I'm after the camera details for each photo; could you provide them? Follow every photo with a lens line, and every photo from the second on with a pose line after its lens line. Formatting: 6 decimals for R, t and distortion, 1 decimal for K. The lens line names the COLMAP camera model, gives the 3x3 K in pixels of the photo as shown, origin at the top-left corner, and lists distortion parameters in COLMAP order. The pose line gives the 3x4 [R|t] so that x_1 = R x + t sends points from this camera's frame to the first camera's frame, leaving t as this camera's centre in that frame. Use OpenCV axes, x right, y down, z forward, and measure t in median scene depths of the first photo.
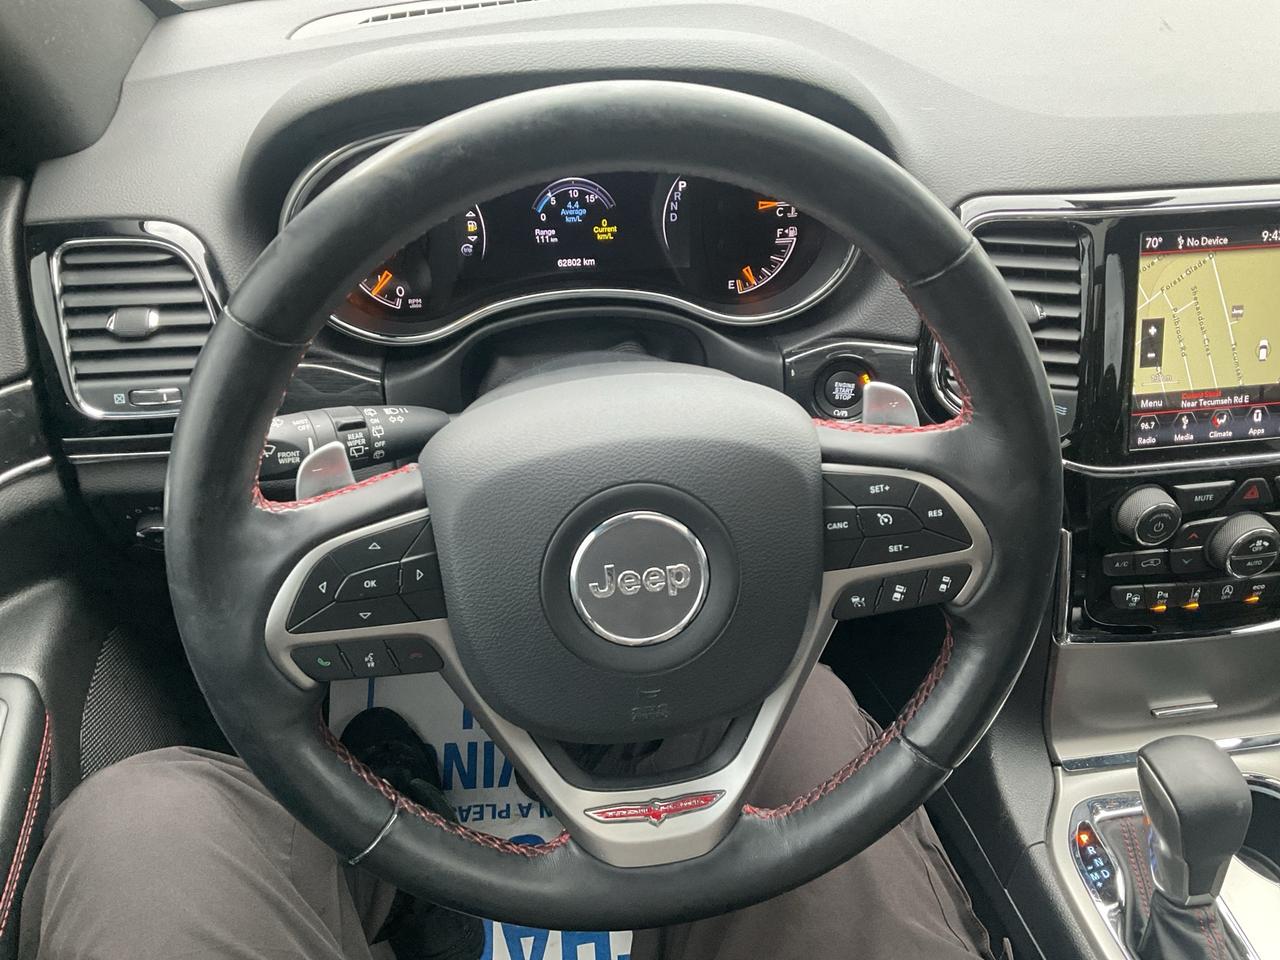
lens RADIAL K [[1042.6, 0, 651.3], [0, 1042.6, 480.8], [0, 0, 1]] dist [-0.001672, 0.006301]
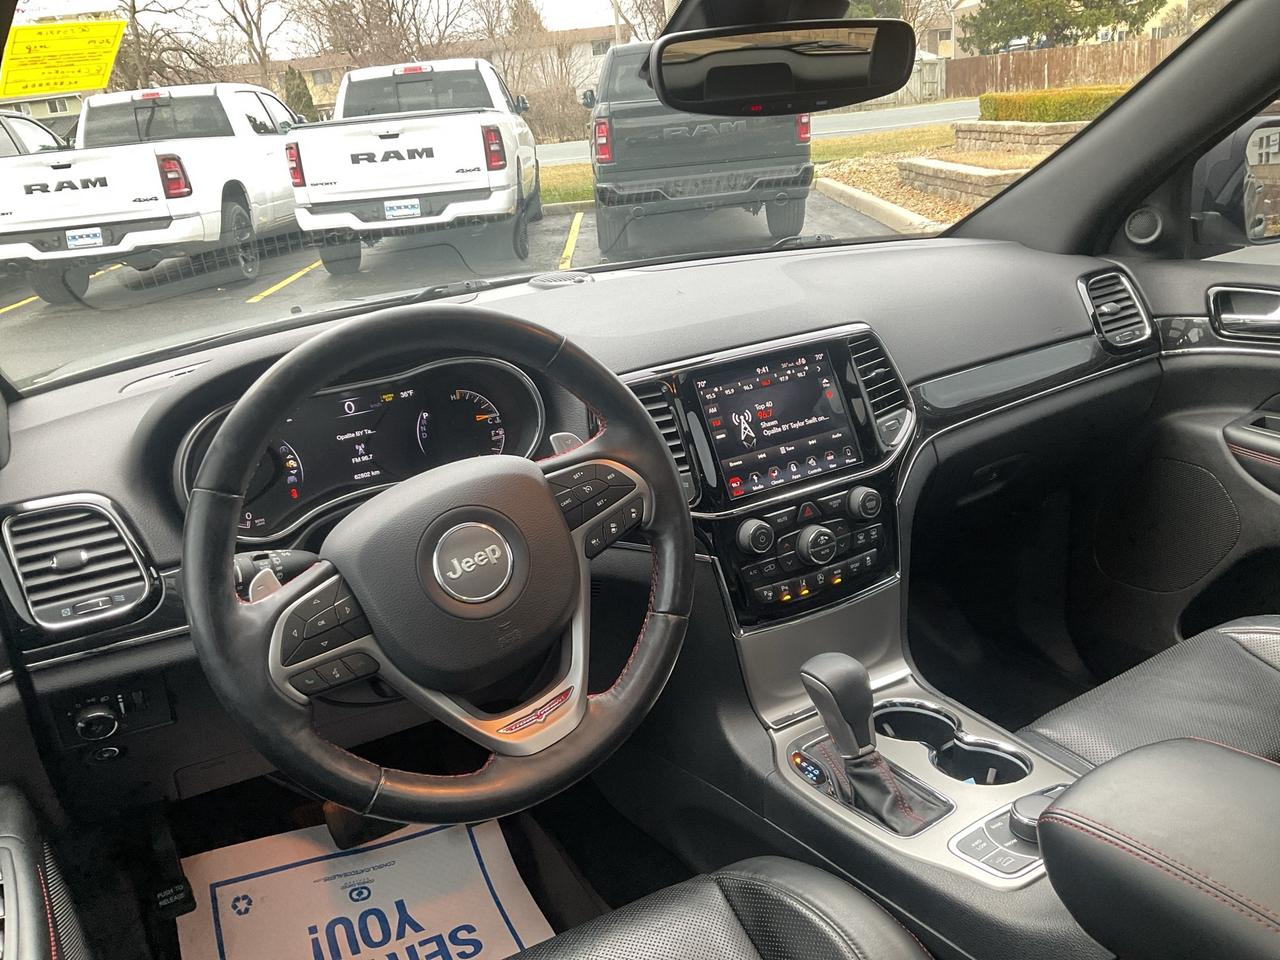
lens RADIAL K [[1070.4, 0, 635.0], [0, 1070.4, 463.9], [0, 0, 1]] dist [0.096189, -0.181644]
pose [[0.929514, -0.202722, 0.308071, -0.195813], [0.303189, 0.895644, -0.325419, 0.423846], [-0.209952, 0.395885, 0.893977, -0.512465]]
